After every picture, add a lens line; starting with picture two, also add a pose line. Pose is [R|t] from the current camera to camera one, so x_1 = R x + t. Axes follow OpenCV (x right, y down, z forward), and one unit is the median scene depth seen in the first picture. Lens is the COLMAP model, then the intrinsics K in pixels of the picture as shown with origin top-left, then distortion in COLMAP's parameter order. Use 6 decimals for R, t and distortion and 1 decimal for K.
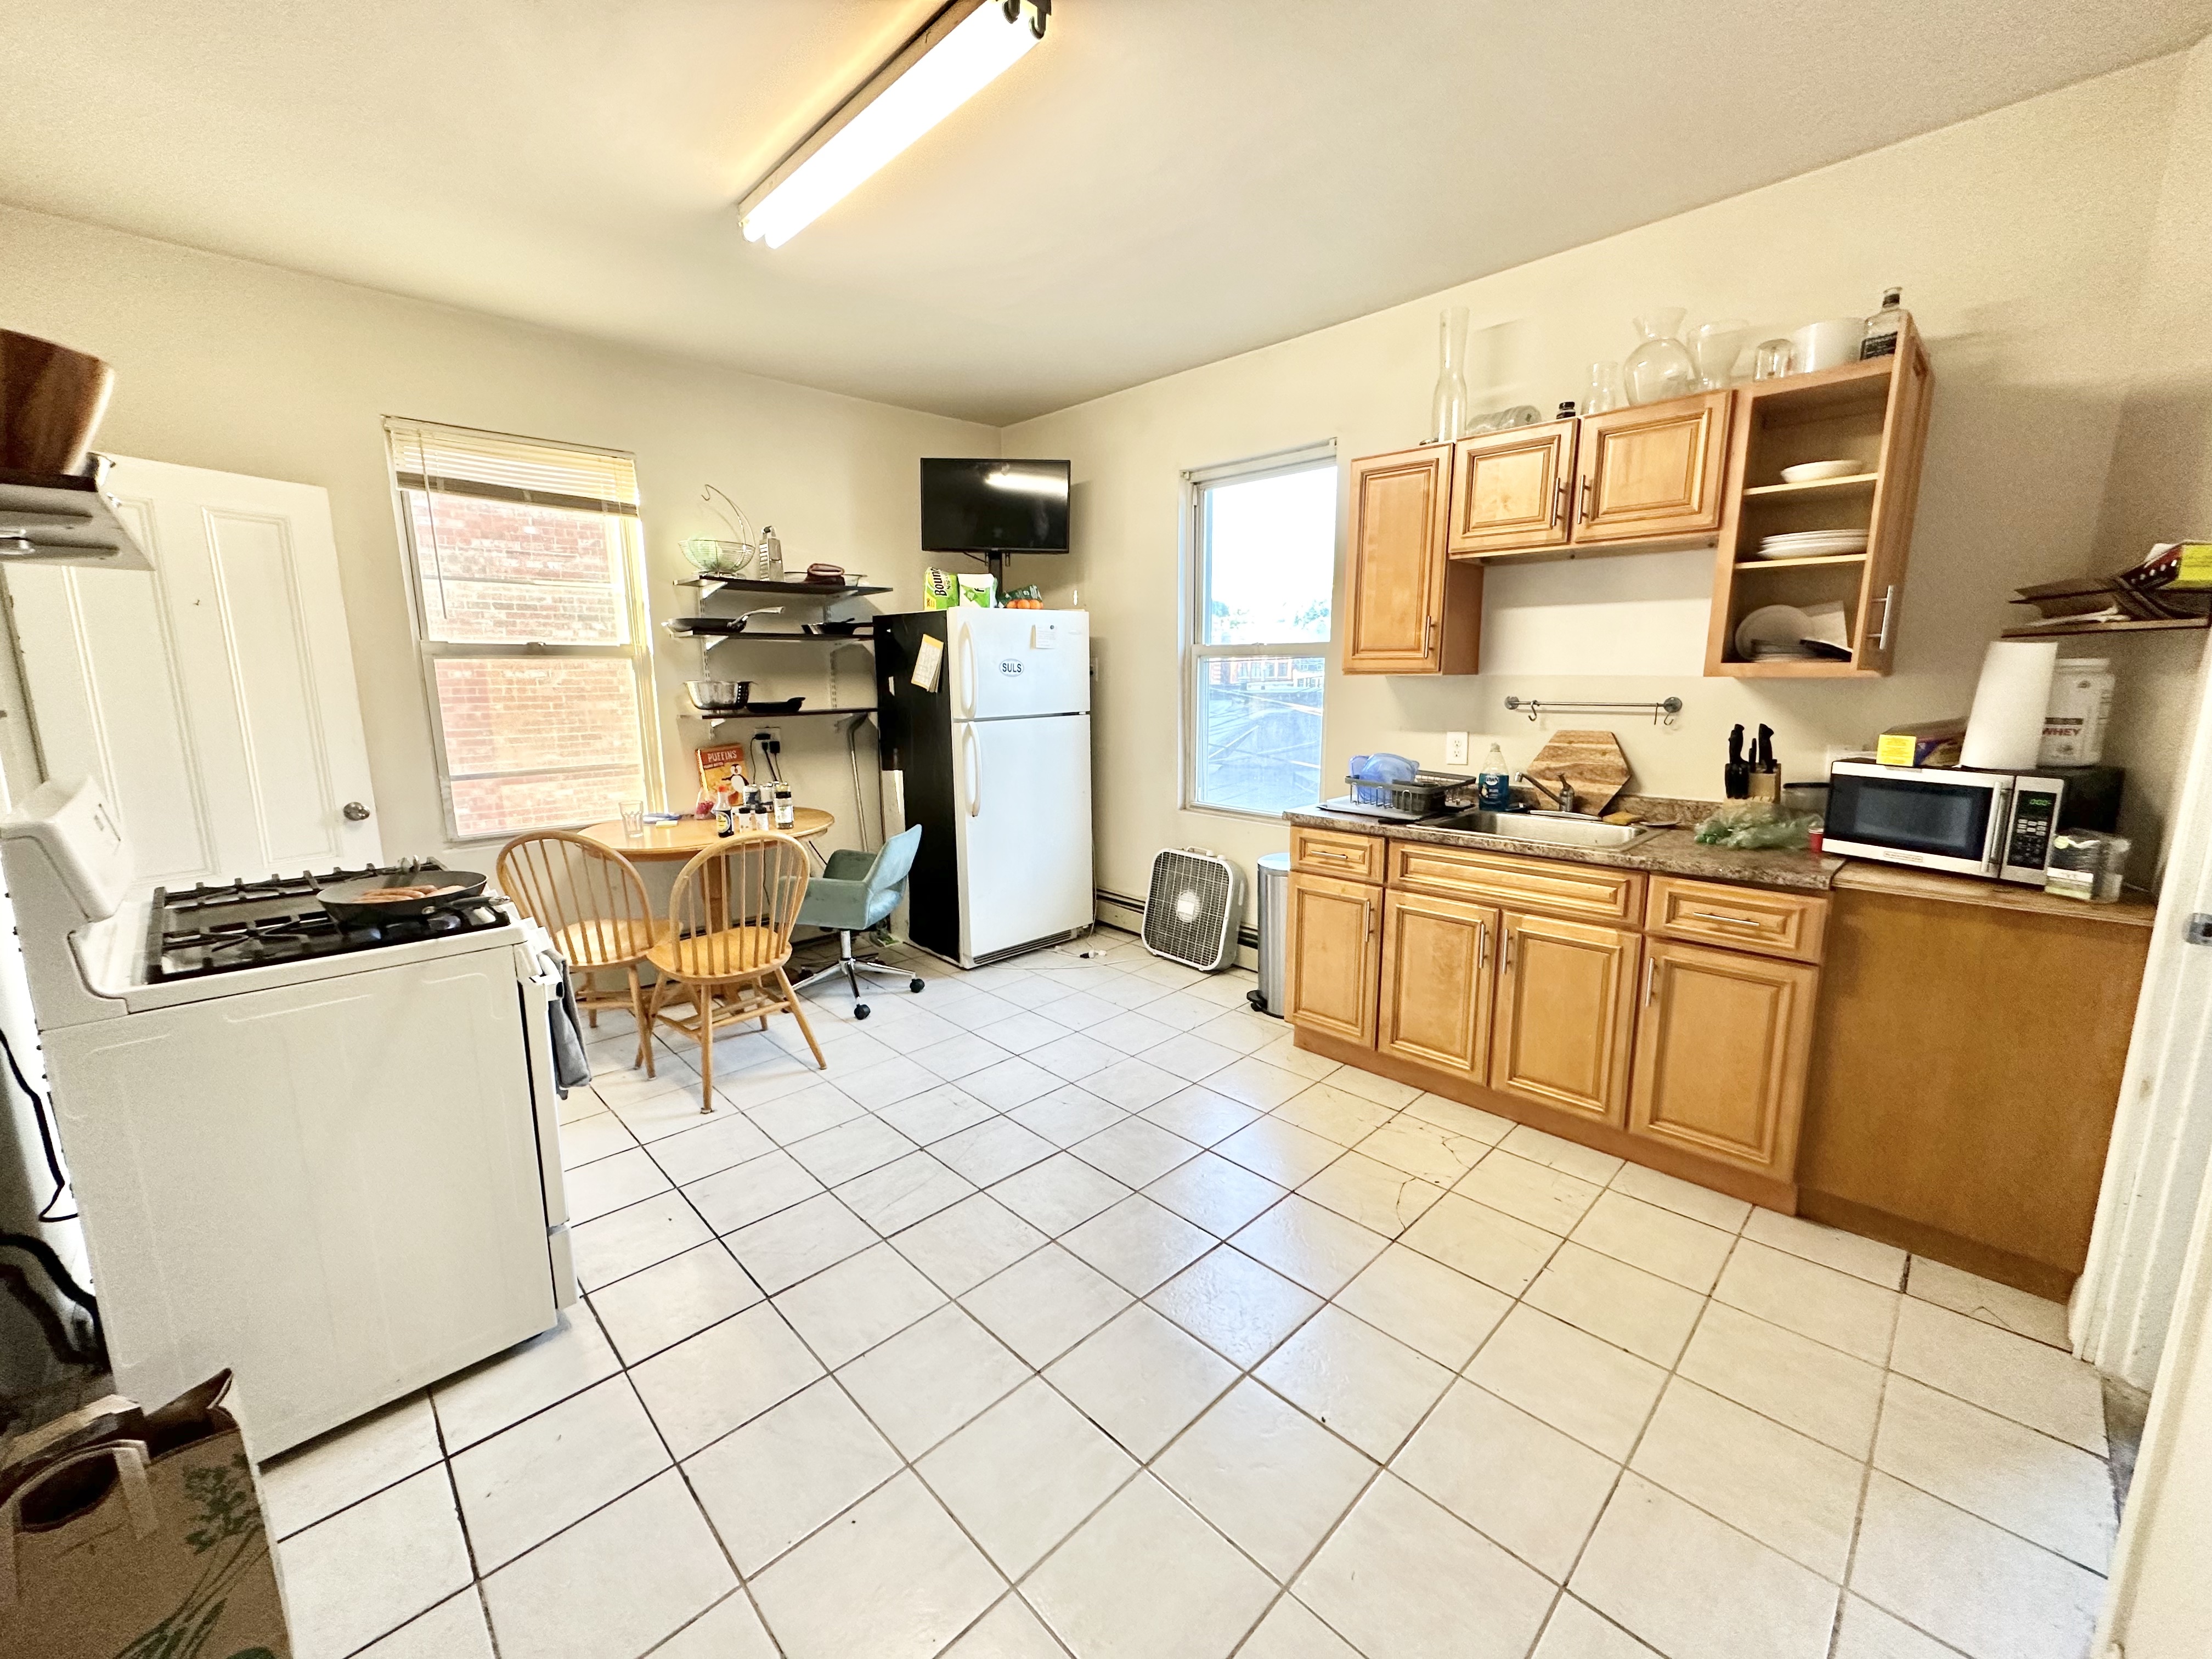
lens RADIAL K [[882.3, 0, 1104.1], [0, 882.3, 831.5], [0, 0, 1]] dist [-0.002213, 0.000218]
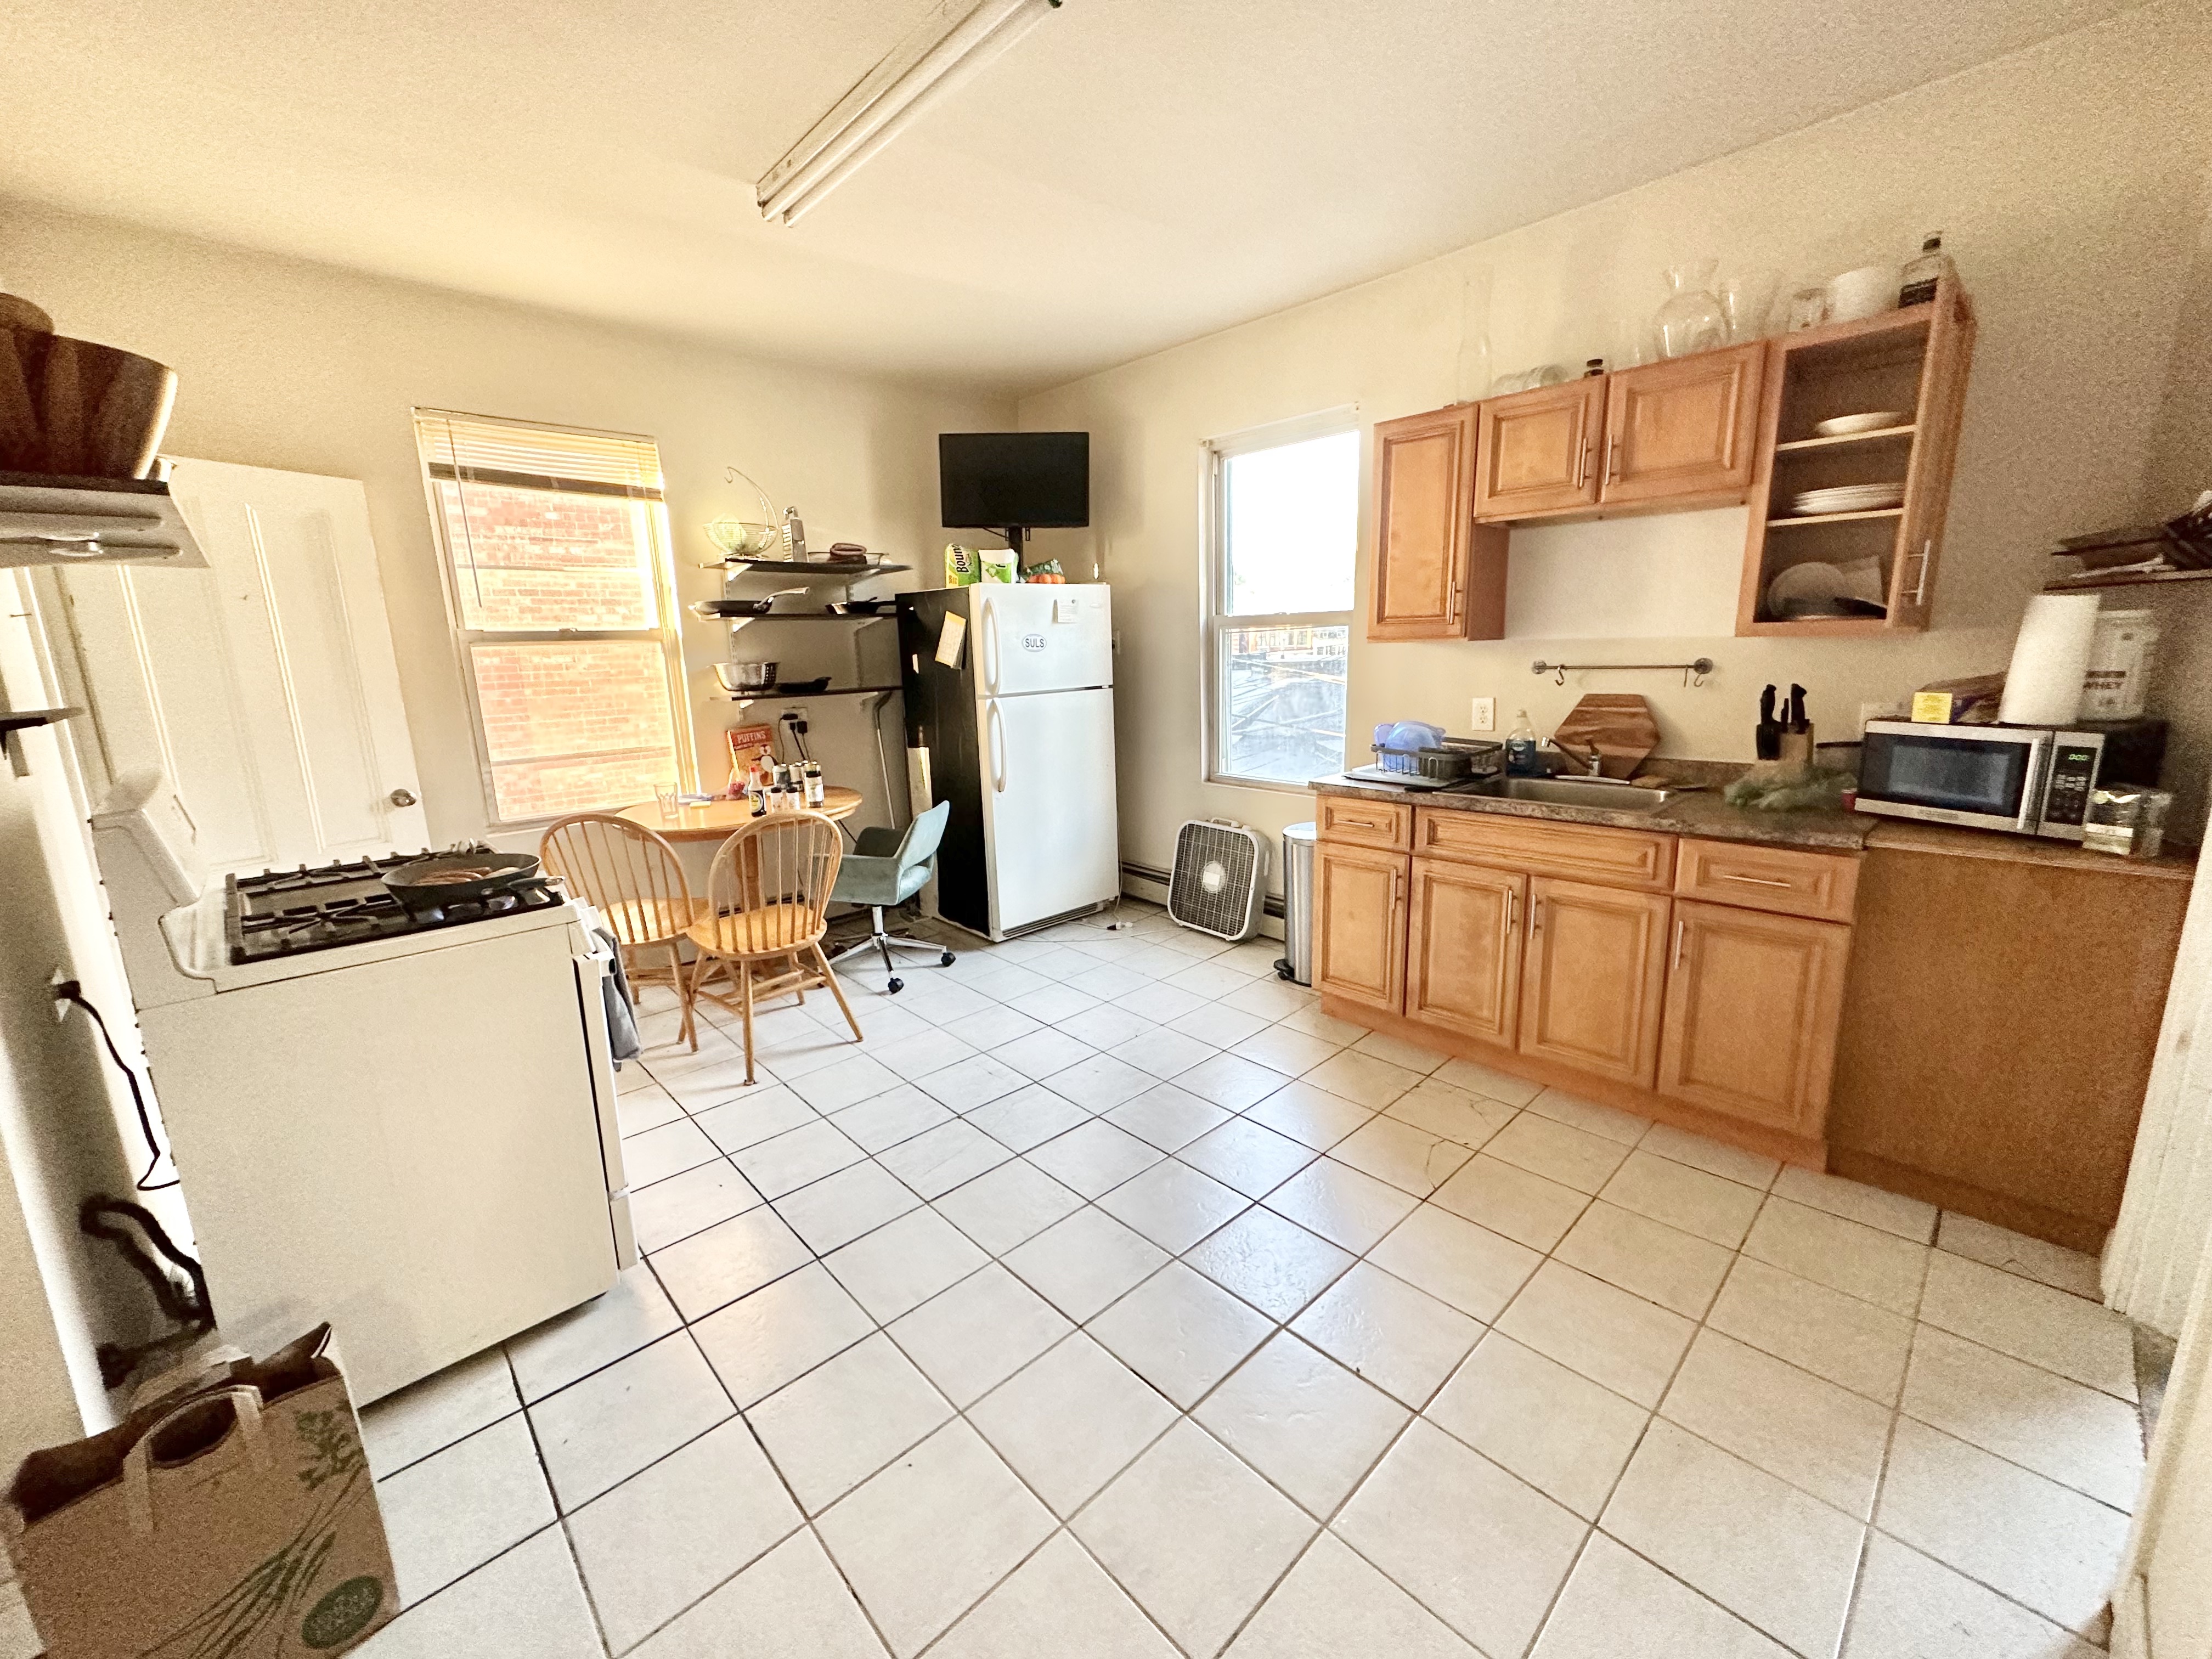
lens RADIAL K [[882.3, 0, 1103.9], [0, 882.3, 832.0], [0, 0, 1]] dist [-0.002213, 0.000218]
pose [[0.999569, -0.017357, -0.023695, -0.007961], [0.018065, 0.999387, 0.029999, 0.000835], [0.023160, -0.030414, 0.999269, -0.011708]]
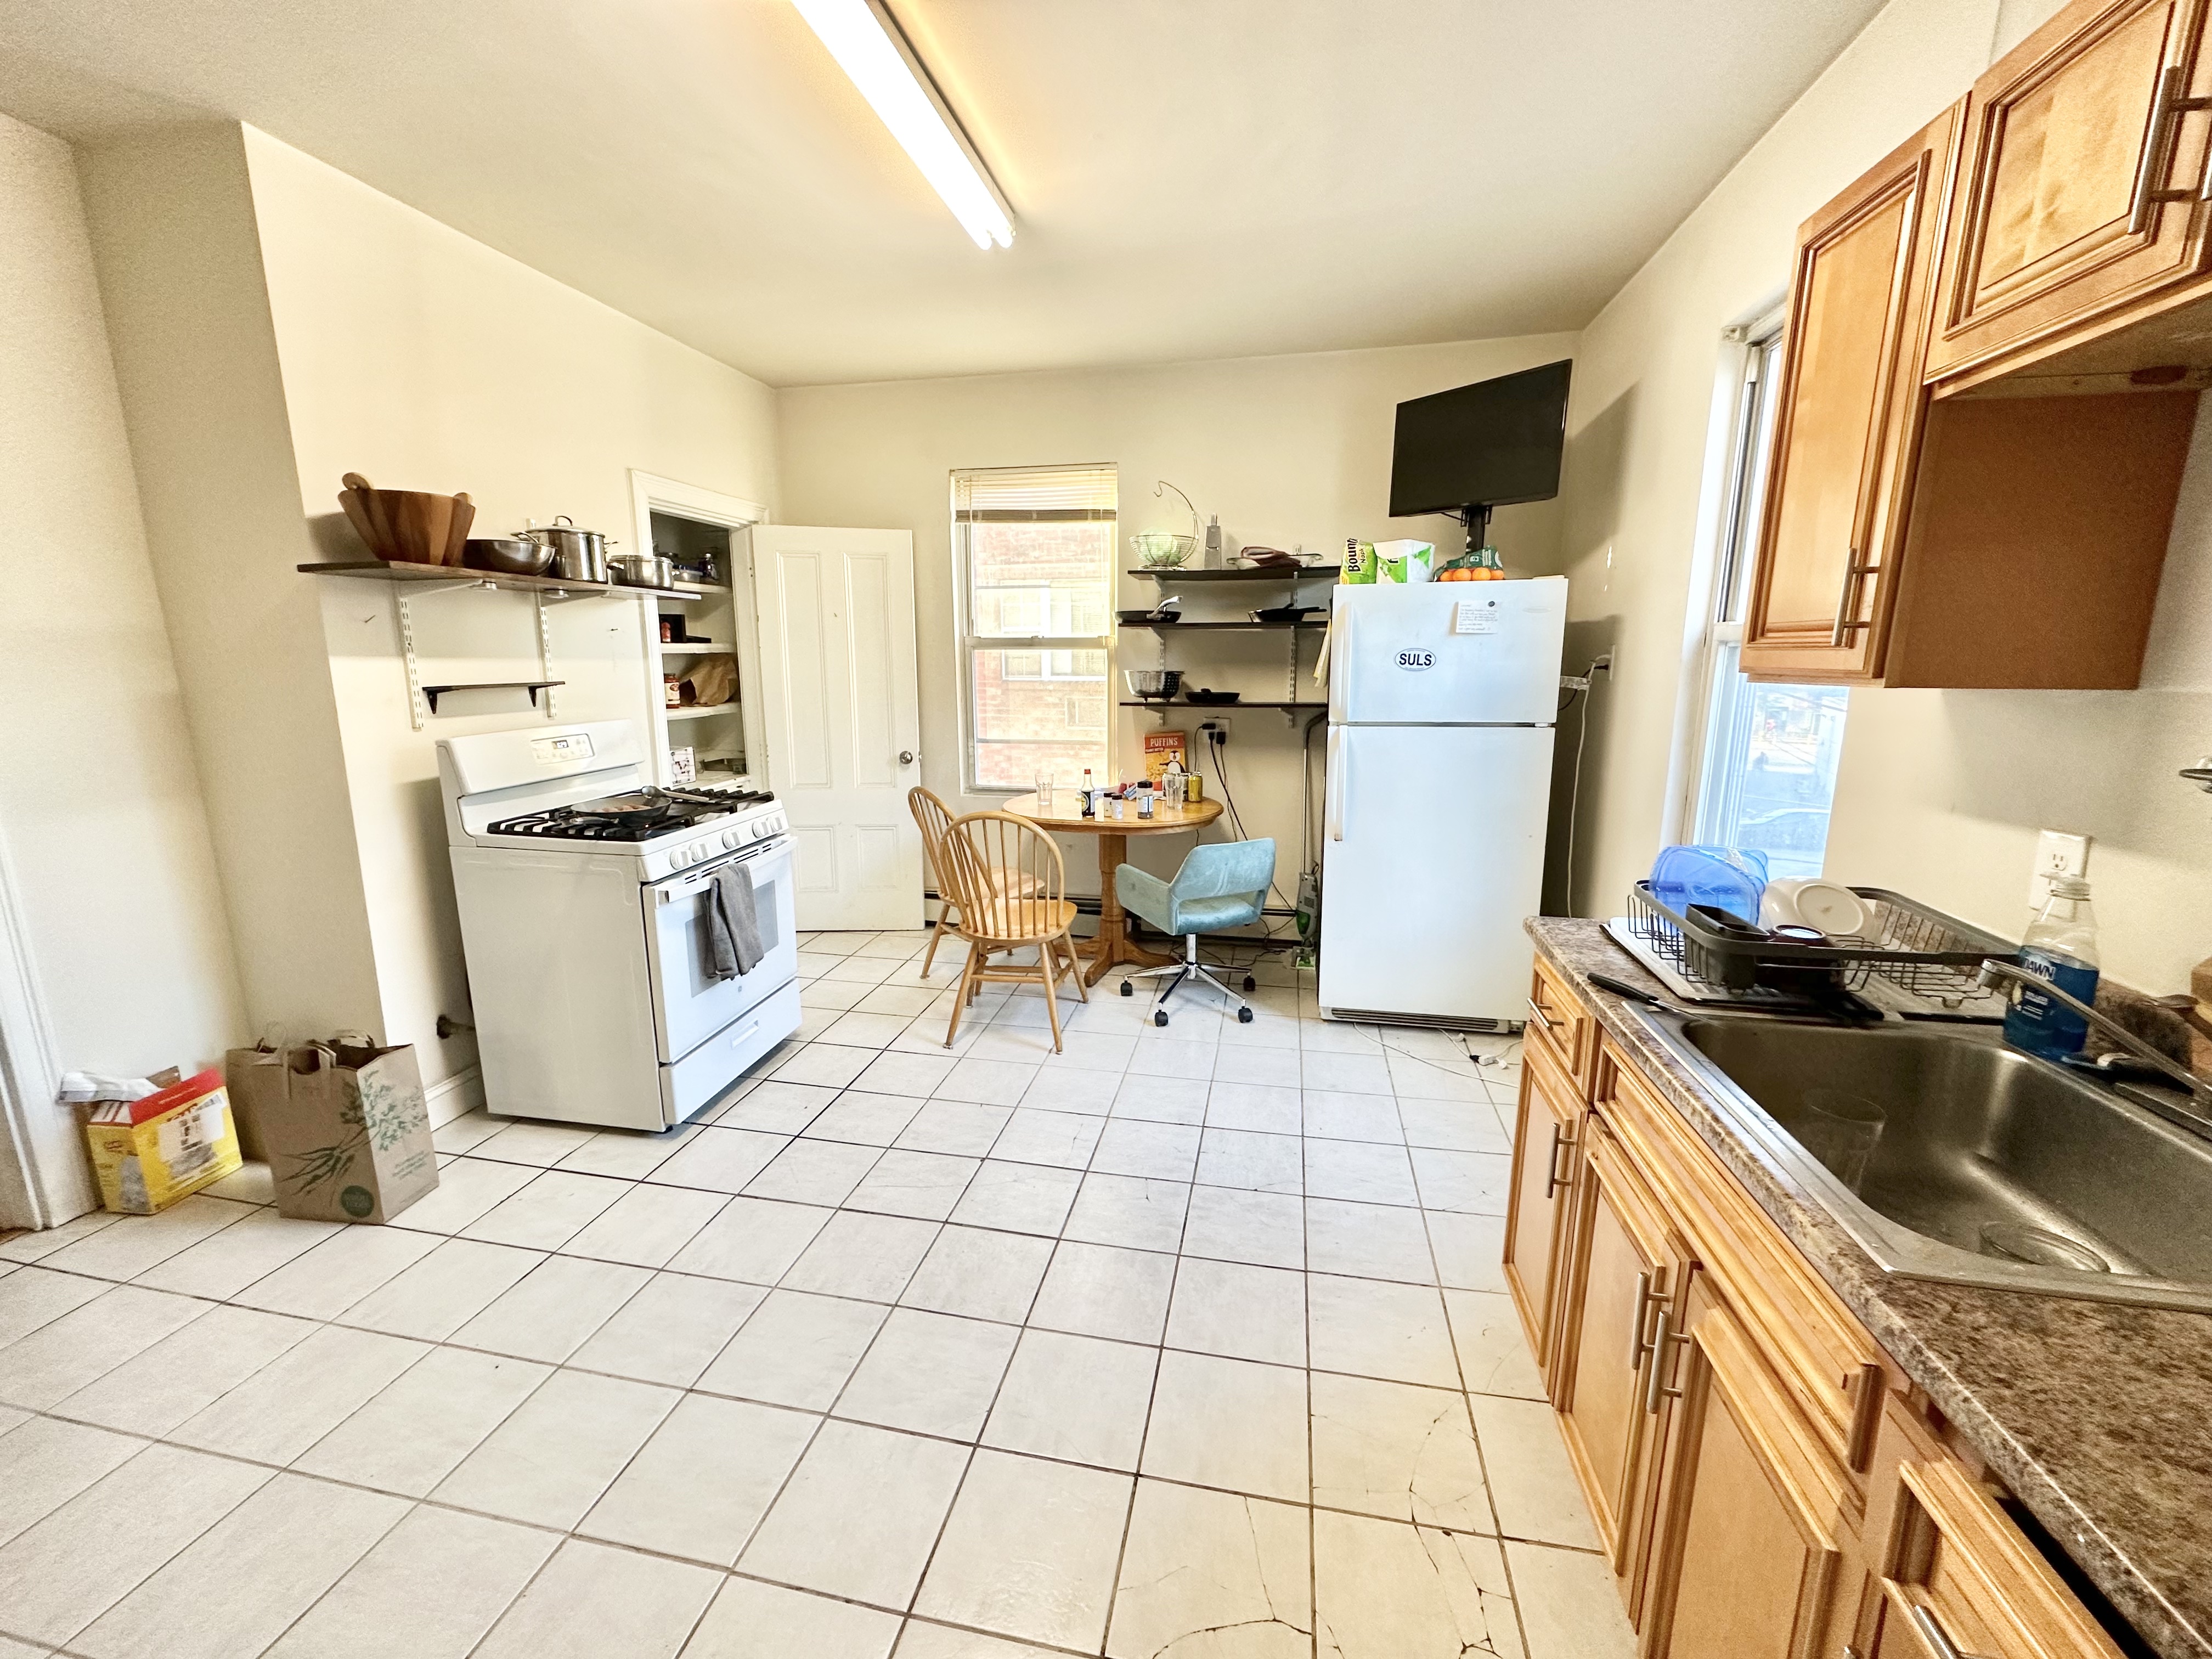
lens RADIAL K [[882.3, 0, 1104.6], [0, 882.3, 829.6], [0, 0, 1]] dist [-0.002213, 0.000218]
pose [[0.559720, 0.164243, -0.812242, 0.551064], [-0.151891, 0.983890, 0.094283, -0.099653], [0.814642, 0.070600, 0.575650, 0.486484]]
